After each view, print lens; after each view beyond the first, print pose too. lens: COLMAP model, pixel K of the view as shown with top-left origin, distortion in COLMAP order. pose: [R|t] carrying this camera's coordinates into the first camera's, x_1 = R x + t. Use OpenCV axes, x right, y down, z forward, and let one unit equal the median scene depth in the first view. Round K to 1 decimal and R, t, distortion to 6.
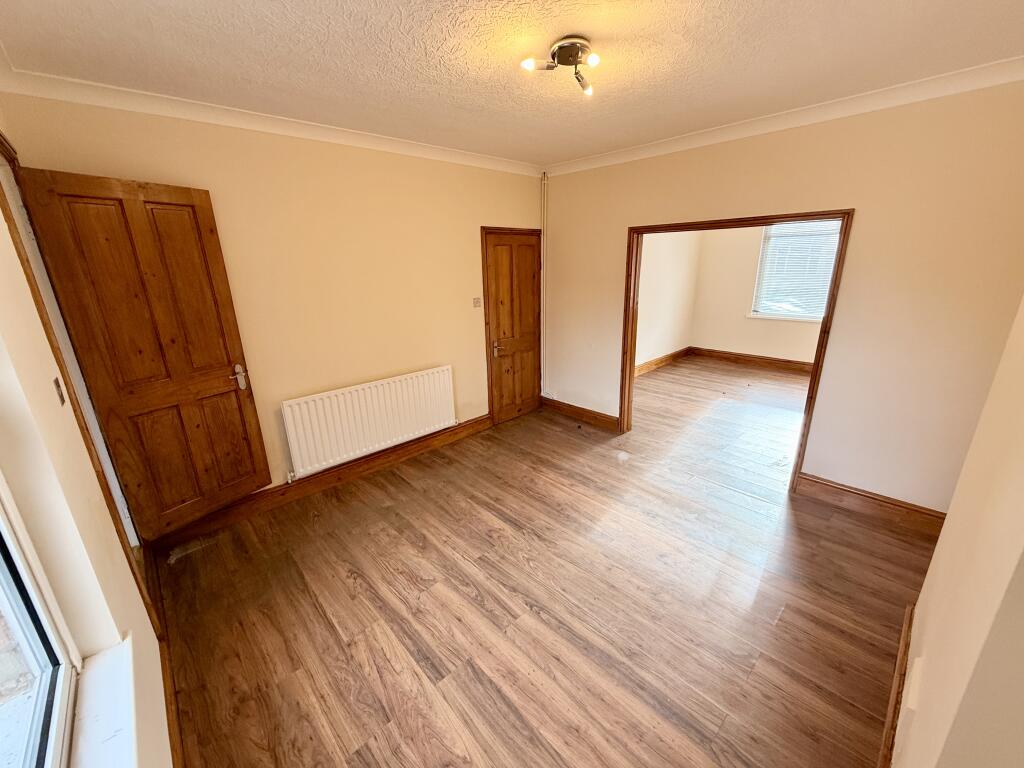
lens RADIAL K [[408.3, 0, 509.6], [0, 408.3, 384.1], [0, 0, 1]] dist [-0.002092, 0.000046]
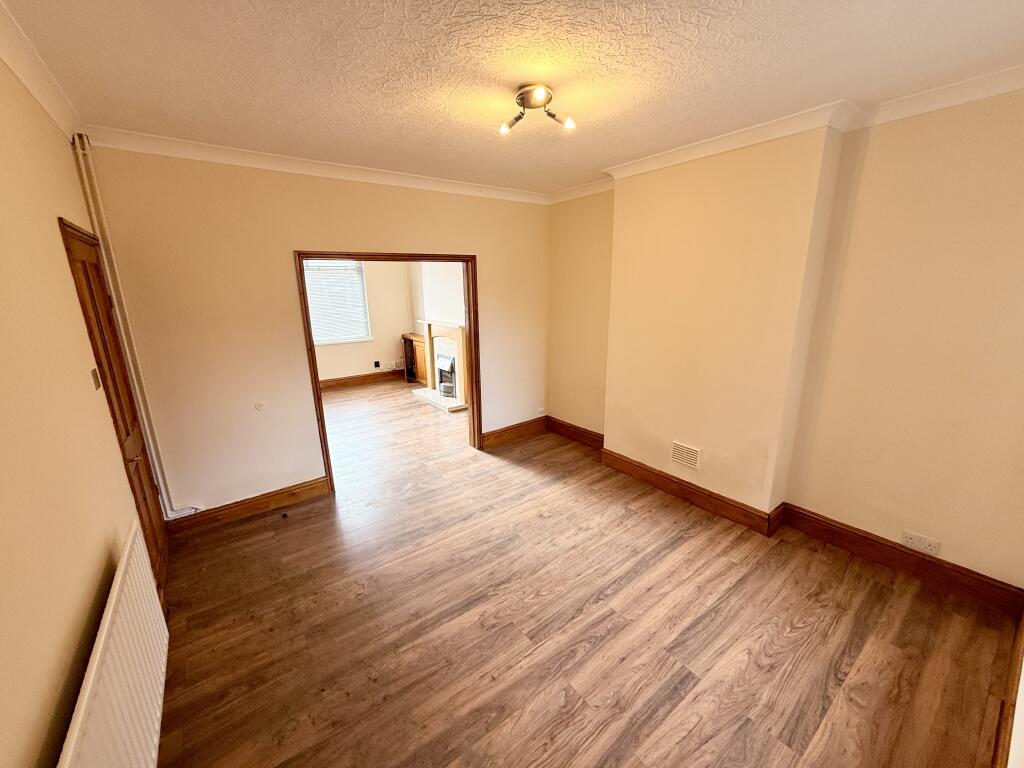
lens RADIAL K [[408.3, 0, 509.6], [0, 408.3, 384.1], [0, 0, 1]] dist [-0.002092, 0.000046]
pose [[0.105952, -0.221516, 0.969384, -0.937834], [0.304083, 0.935387, 0.180511, -0.264684], [-0.946735, 0.275648, 0.166466, 0.939630]]
